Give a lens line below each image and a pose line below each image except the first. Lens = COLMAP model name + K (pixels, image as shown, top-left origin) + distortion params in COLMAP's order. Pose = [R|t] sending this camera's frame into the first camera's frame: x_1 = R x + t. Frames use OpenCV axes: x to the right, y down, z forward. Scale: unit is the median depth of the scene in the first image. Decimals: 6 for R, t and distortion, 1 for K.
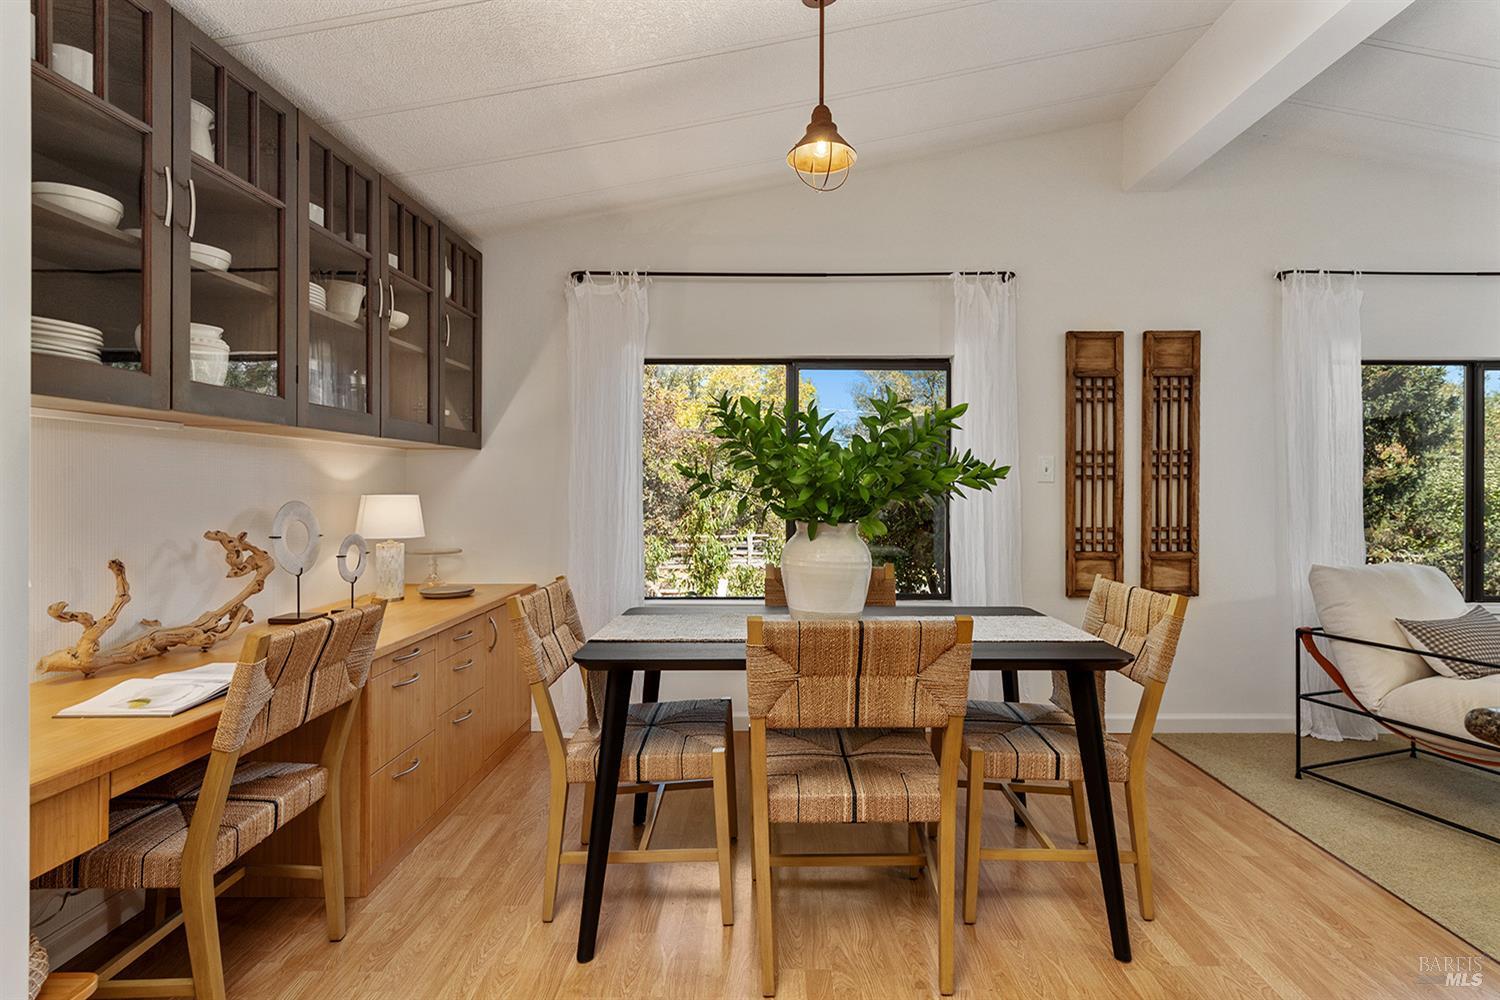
lens RADIAL K [[701.0, 0, 771.0], [0, 701.0, 498.2], [0, 0, 1]] dist [-0.000482, -0.000026]
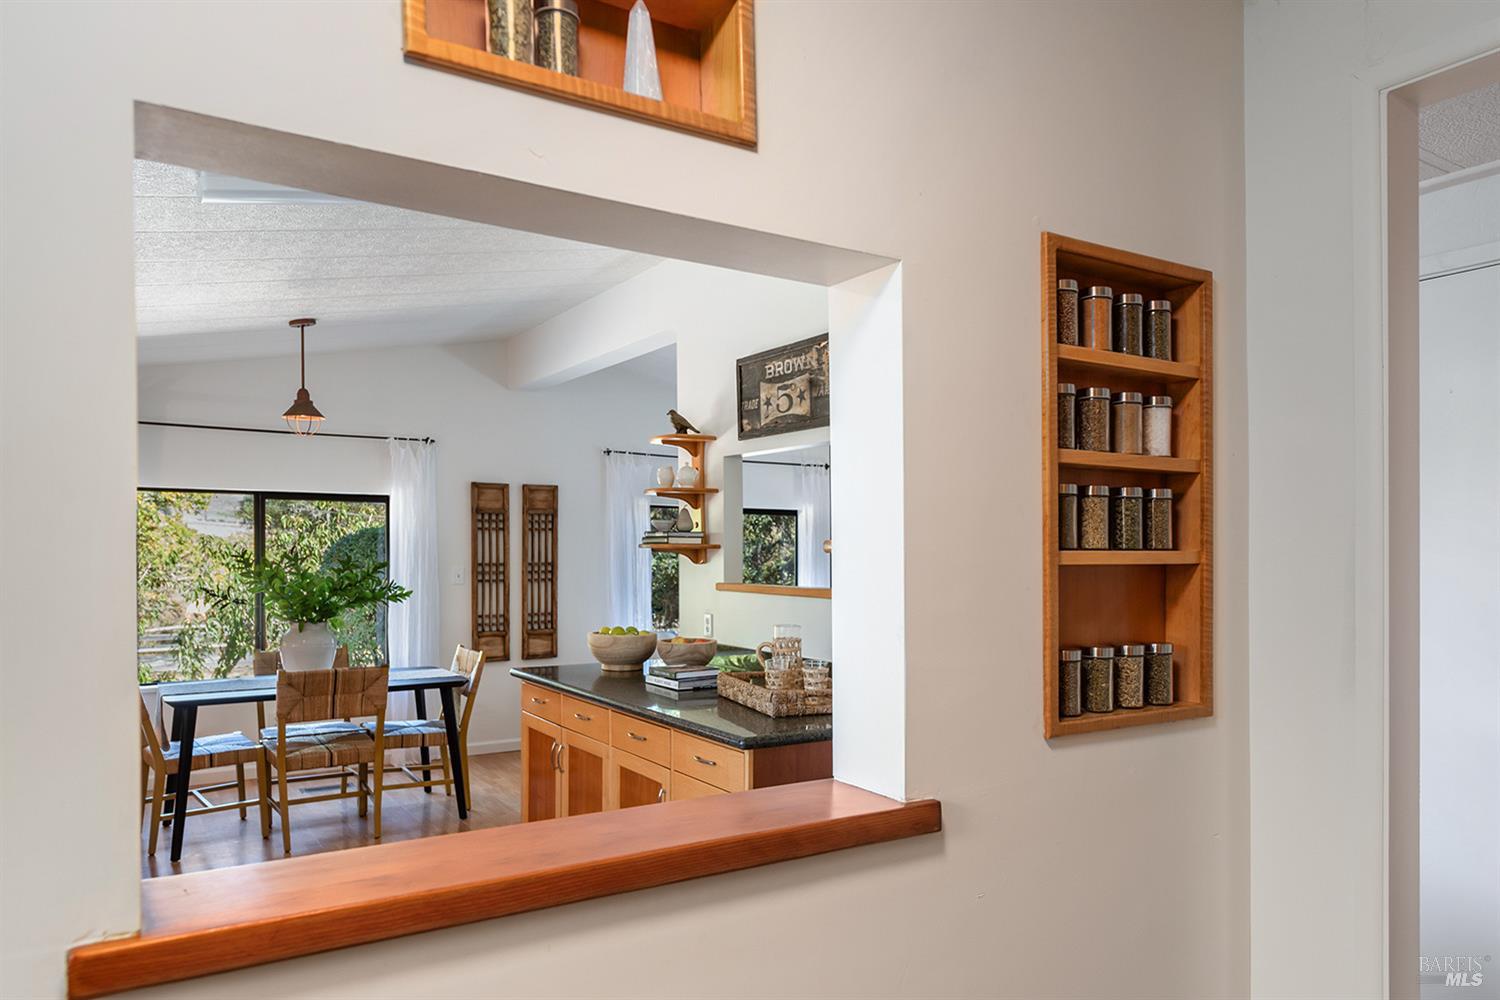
lens RADIAL K [[973.4, 0, 754.6], [0, 973.4, 577.9], [0, 0, 1]] dist [0.037367, -0.000054]
pose [[0.834356, -0.008666, 0.551158, -0.210753], [-0.002629, 0.999802, 0.019701, -0.077925], [-0.551220, -0.017886, 0.834169, -1.029365]]
